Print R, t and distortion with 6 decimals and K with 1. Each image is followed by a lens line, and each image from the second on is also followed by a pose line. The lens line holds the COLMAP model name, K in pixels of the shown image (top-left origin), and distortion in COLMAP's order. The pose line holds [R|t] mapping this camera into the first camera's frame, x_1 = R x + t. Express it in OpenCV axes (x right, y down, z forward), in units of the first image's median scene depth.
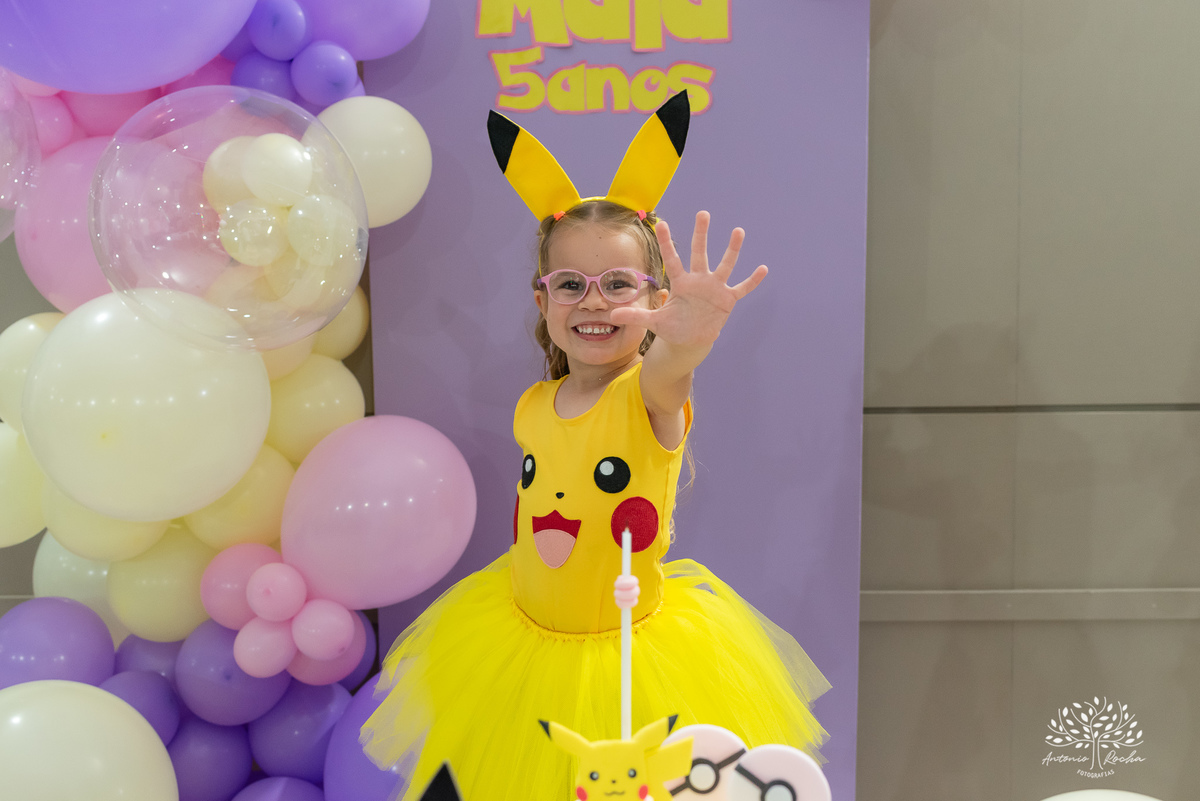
lens RADIAL K [[1288.6, 0, 600.0], [0, 1288.6, 400.5], [0, 0, 1]] dist [0.060873, 0.001411]
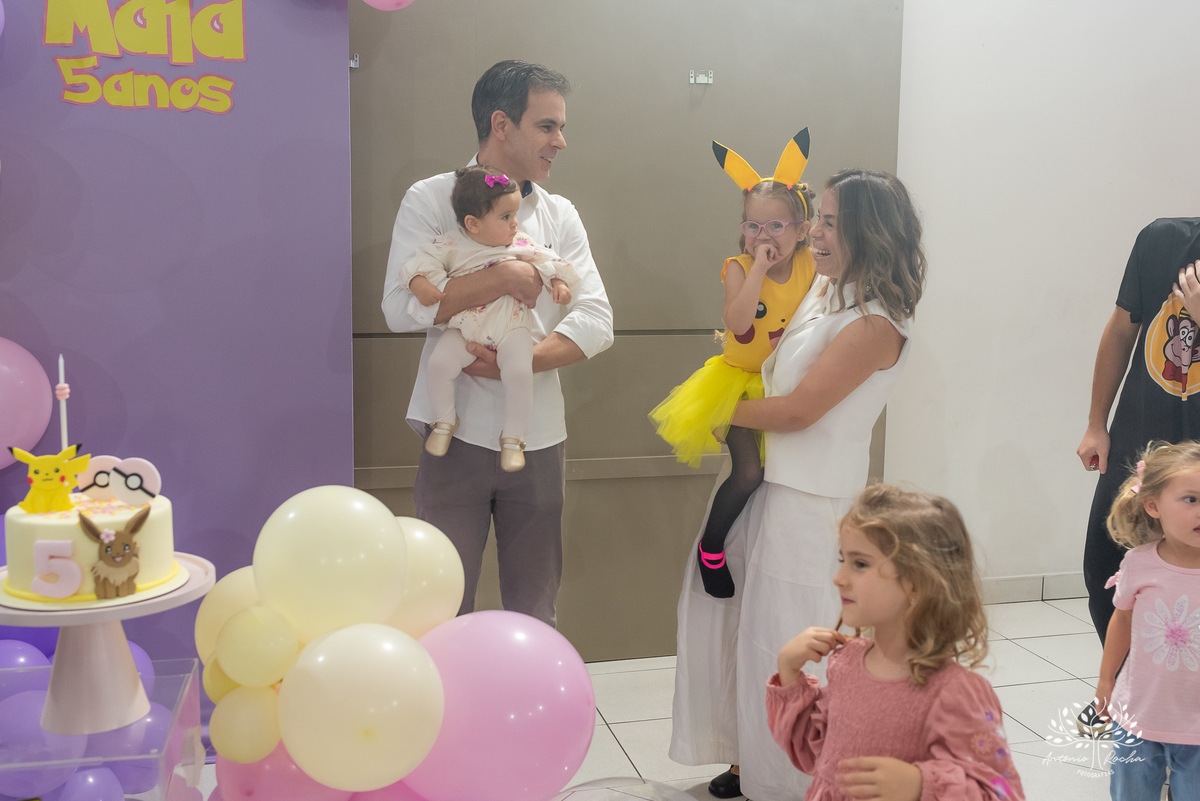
lens RADIAL K [[1288.6, 0, 600.0], [0, 1288.6, 400.5], [0, 0, 1]] dist [0.060873, 0.001411]
pose [[0.969989, -0.012897, 0.242805, 0.125399], [0.005342, 0.999482, 0.031749, 0.038368], [-0.243089, -0.029499, 0.969555, -0.428507]]
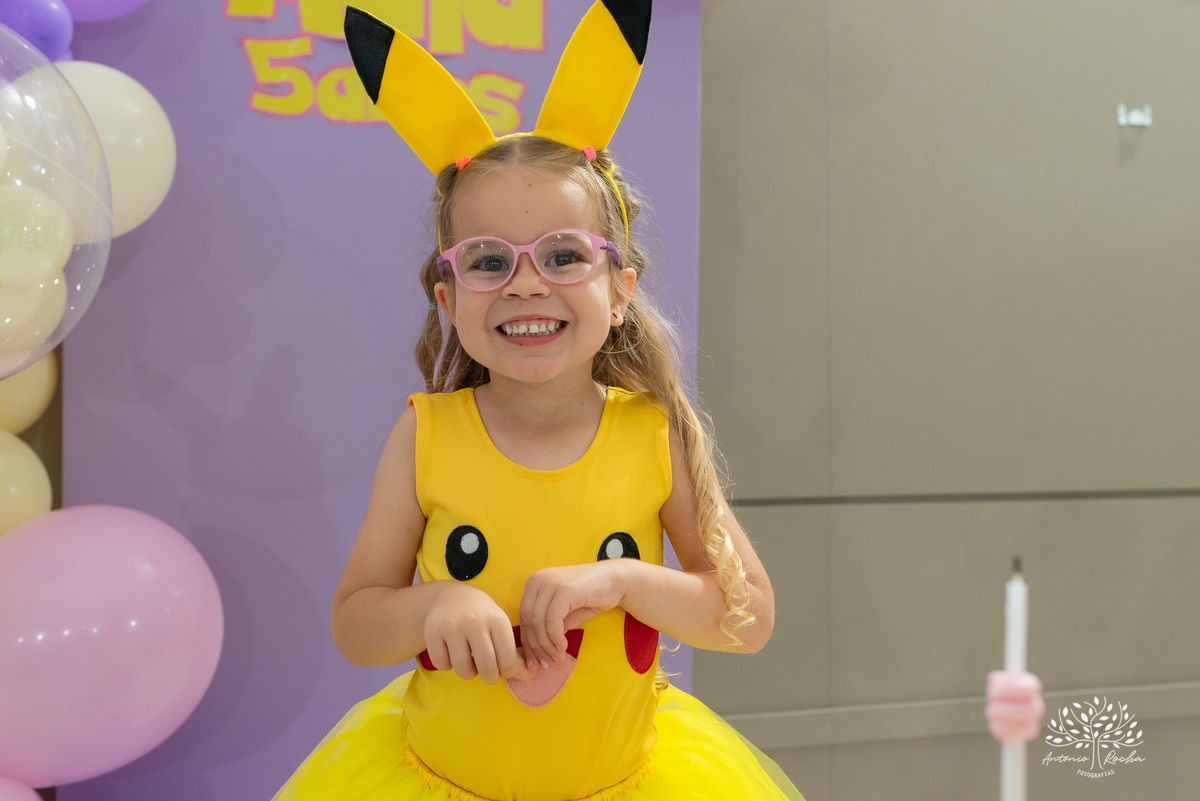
lens RADIAL K [[1288.6, 0, 600.0], [0, 1288.6, 400.5], [0, 0, 1]] dist [0.060873, 0.001411]
pose [[0.961669, 0.010598, 0.274006, -0.091045], [0.018398, 0.994507, -0.103038, 0.031854], [-0.273593, 0.104130, 0.956192, 0.220264]]
